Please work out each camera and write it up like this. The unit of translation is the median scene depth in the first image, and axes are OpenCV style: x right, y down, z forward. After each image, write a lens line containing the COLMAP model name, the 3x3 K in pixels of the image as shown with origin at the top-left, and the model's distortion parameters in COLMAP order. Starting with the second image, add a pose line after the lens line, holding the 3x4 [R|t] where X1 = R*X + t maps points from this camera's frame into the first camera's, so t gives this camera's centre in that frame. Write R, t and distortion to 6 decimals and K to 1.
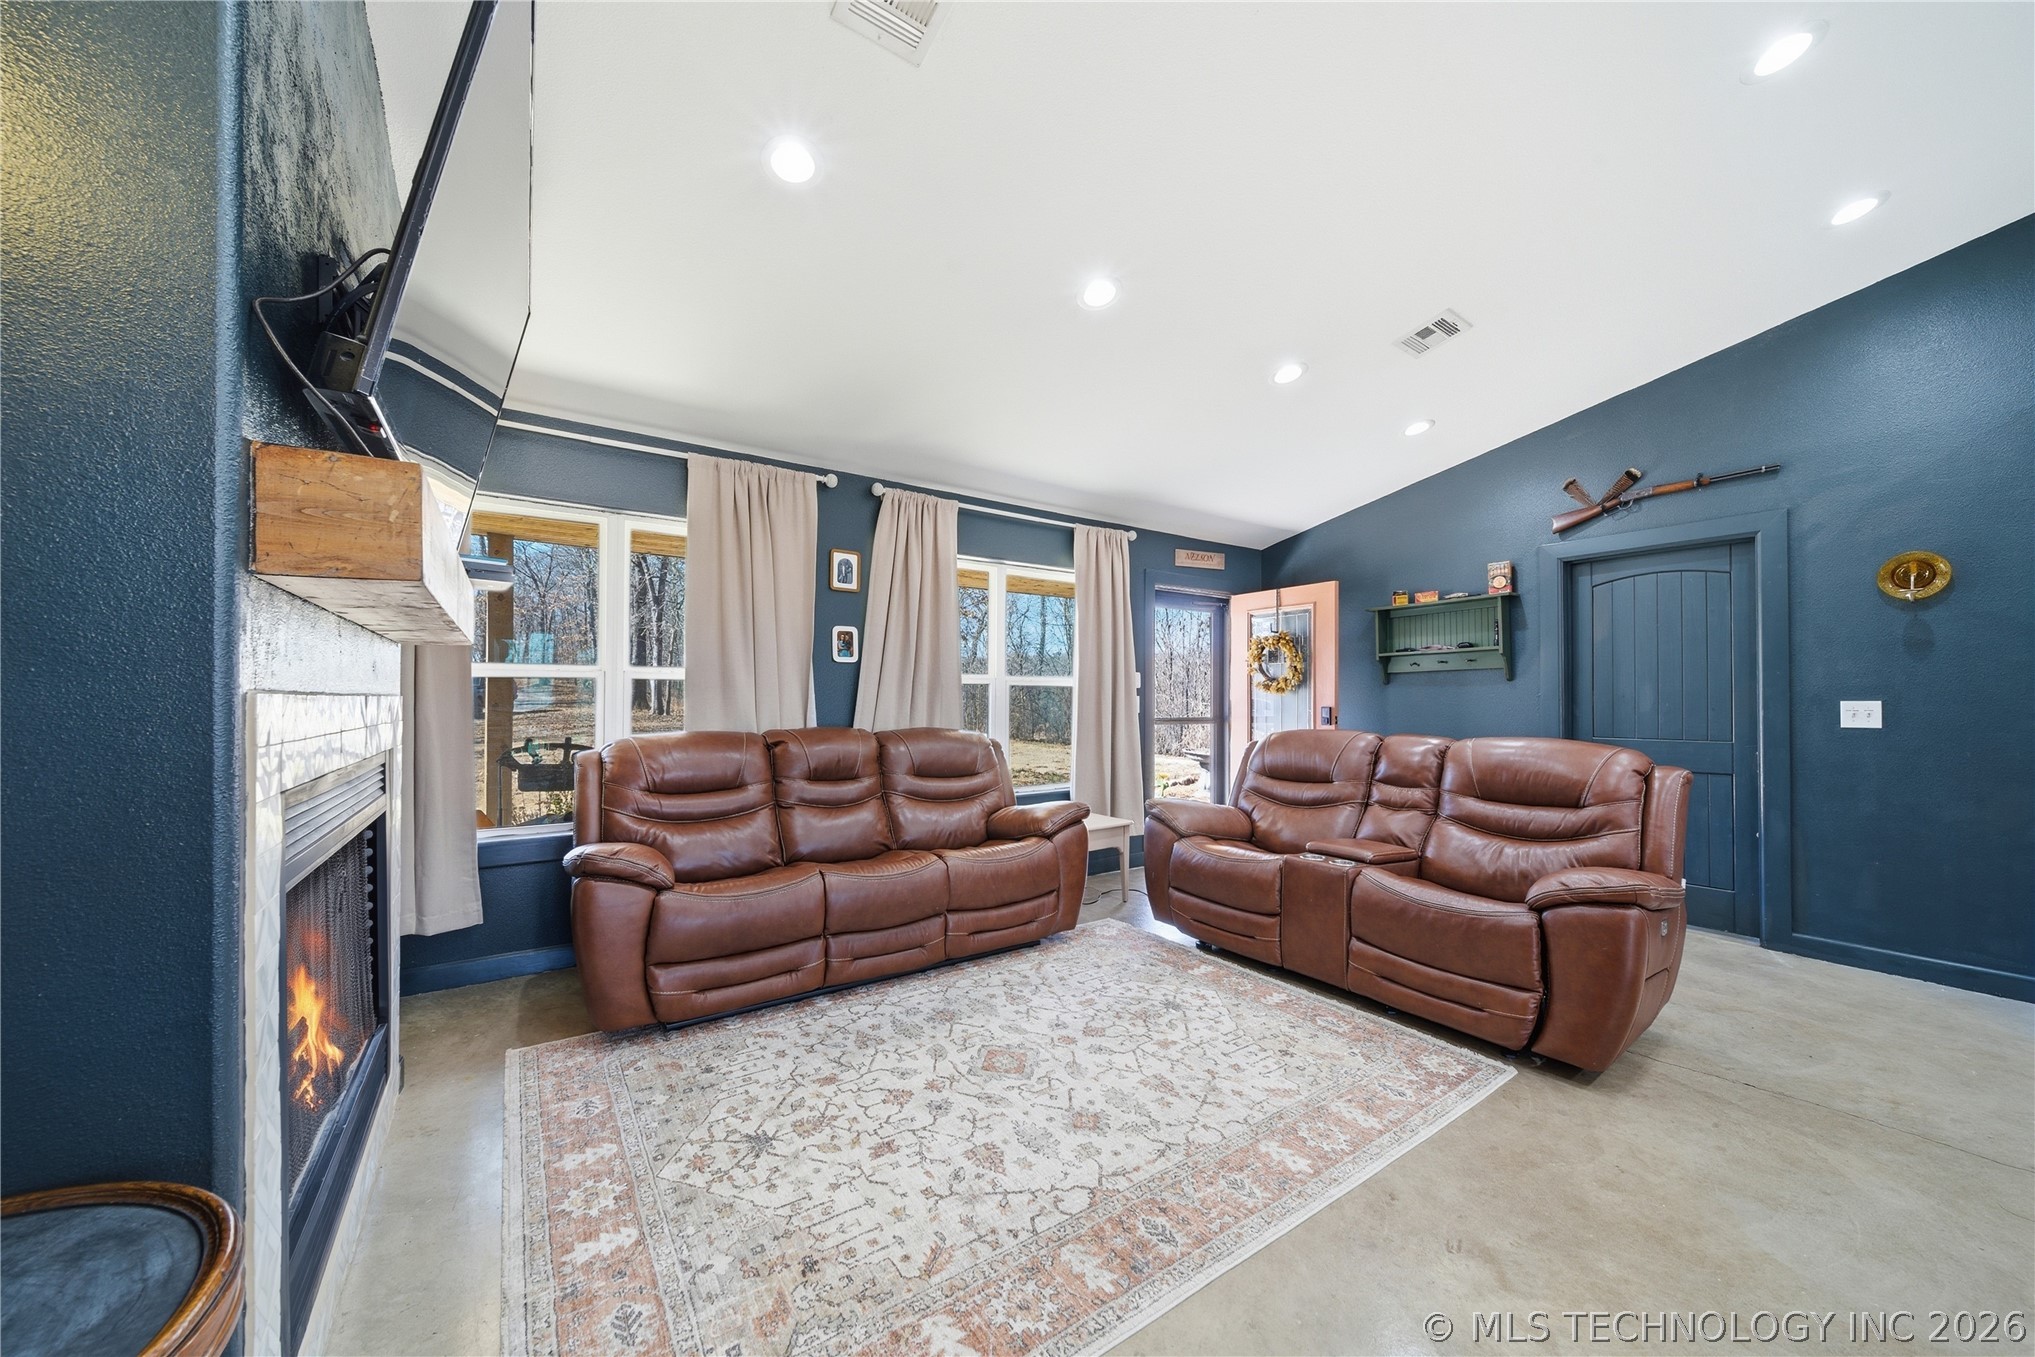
lens RADIAL K [[724.6, 0, 1011.8], [0, 724.6, 695.1], [0, 0, 1]] dist [-0.000766, -0.001106]
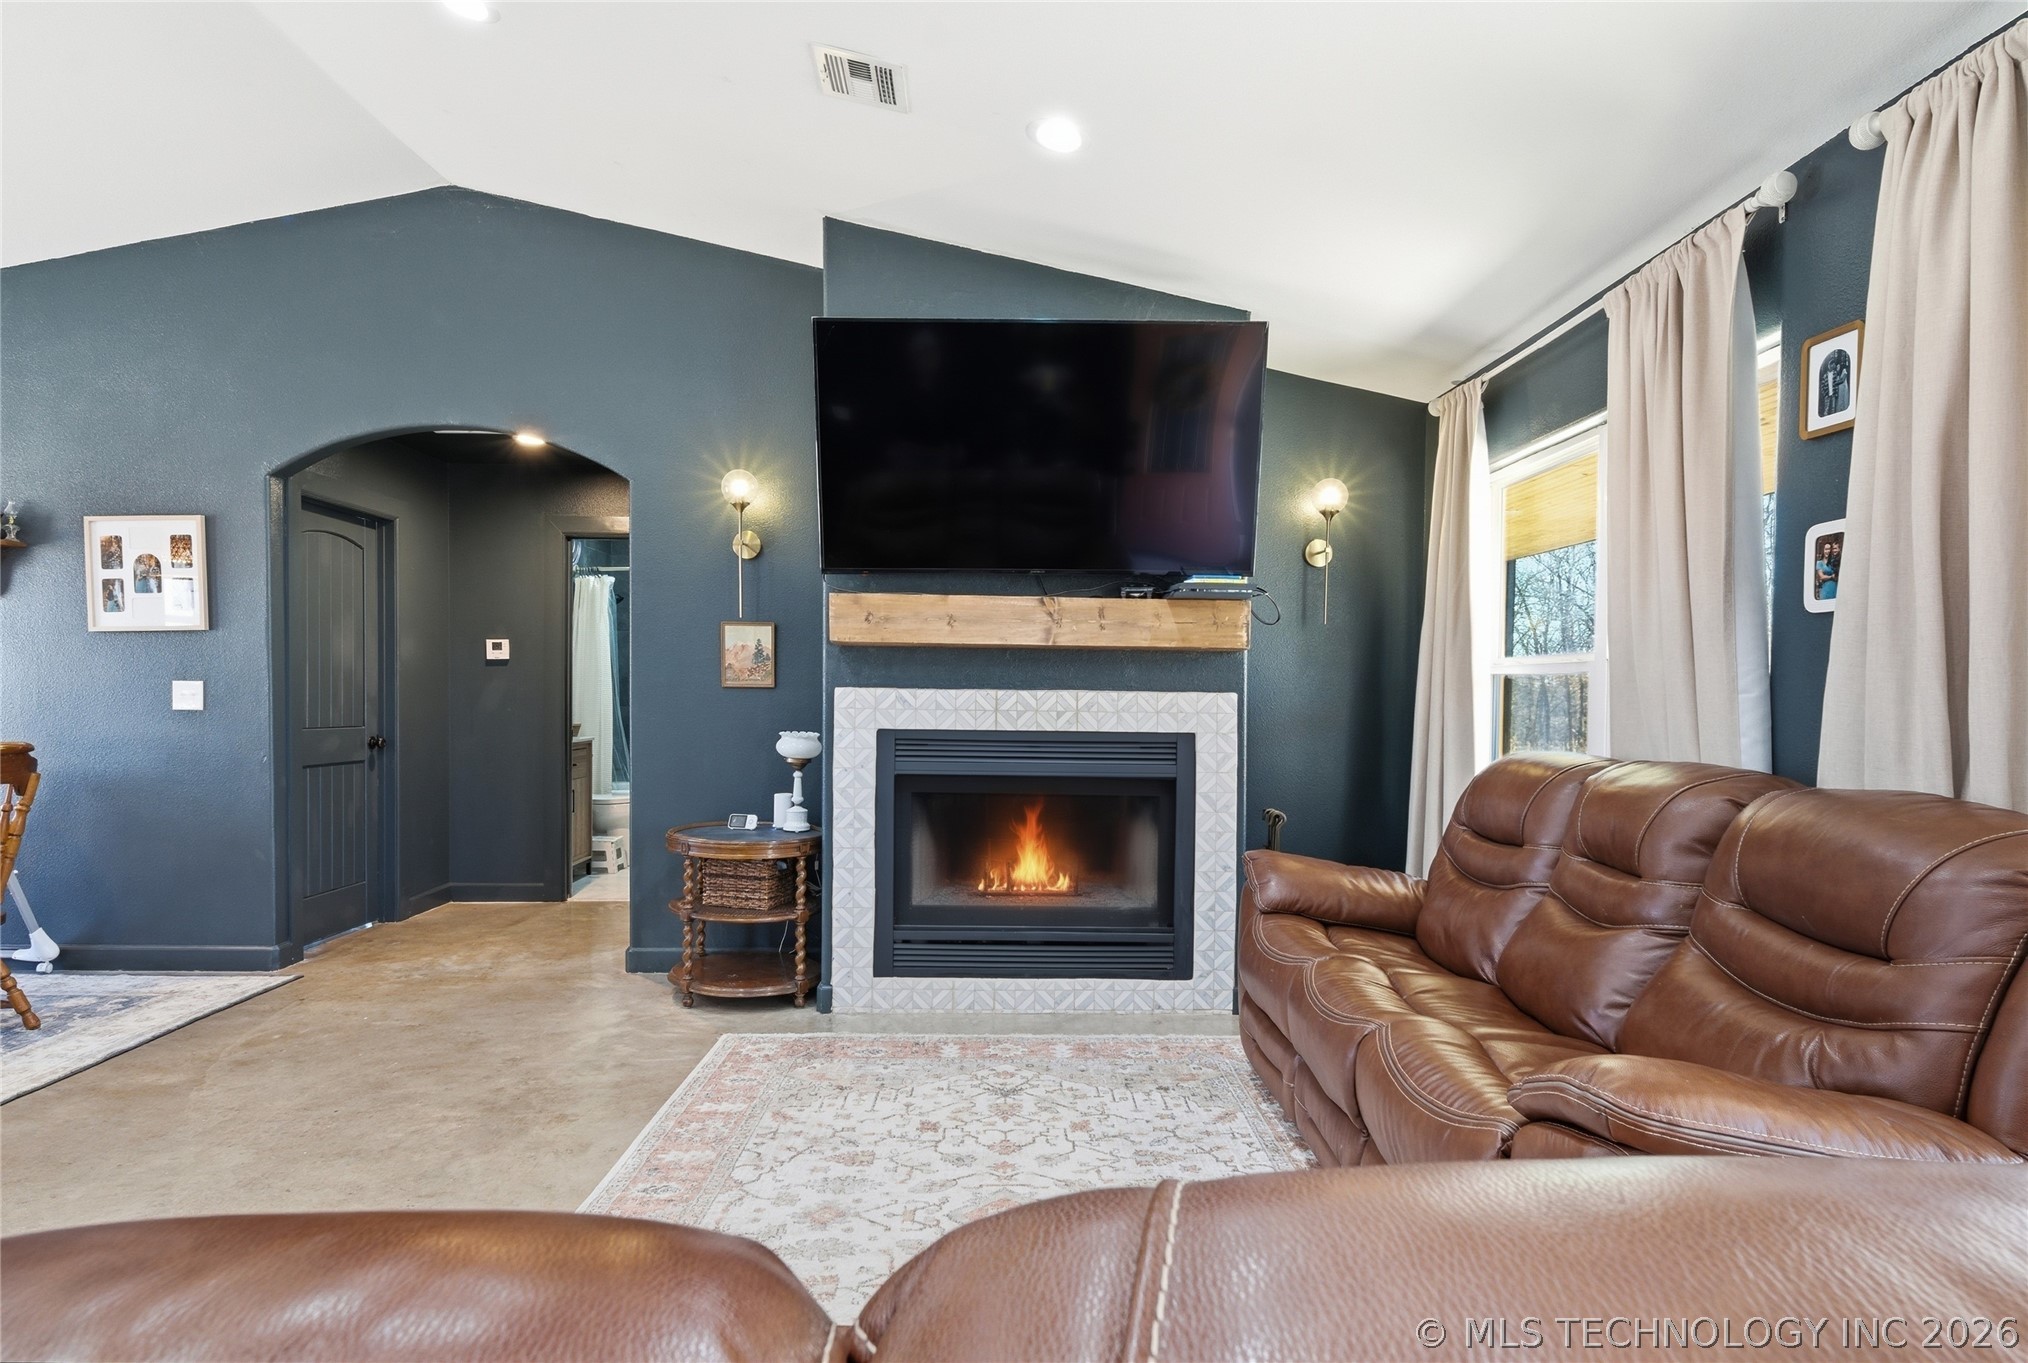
lens RADIAL K [[1118.0, 0, 1014.2], [0, 1118.0, 691.8], [0, 0, 1]] dist [0.002941, 0.000025]
pose [[-0.549628, -0.009663, -0.835354, 0.992658], [-0.009410, 0.999941, -0.005376, 0.012790], [0.835357, 0.004906, -0.549686, 1.789891]]
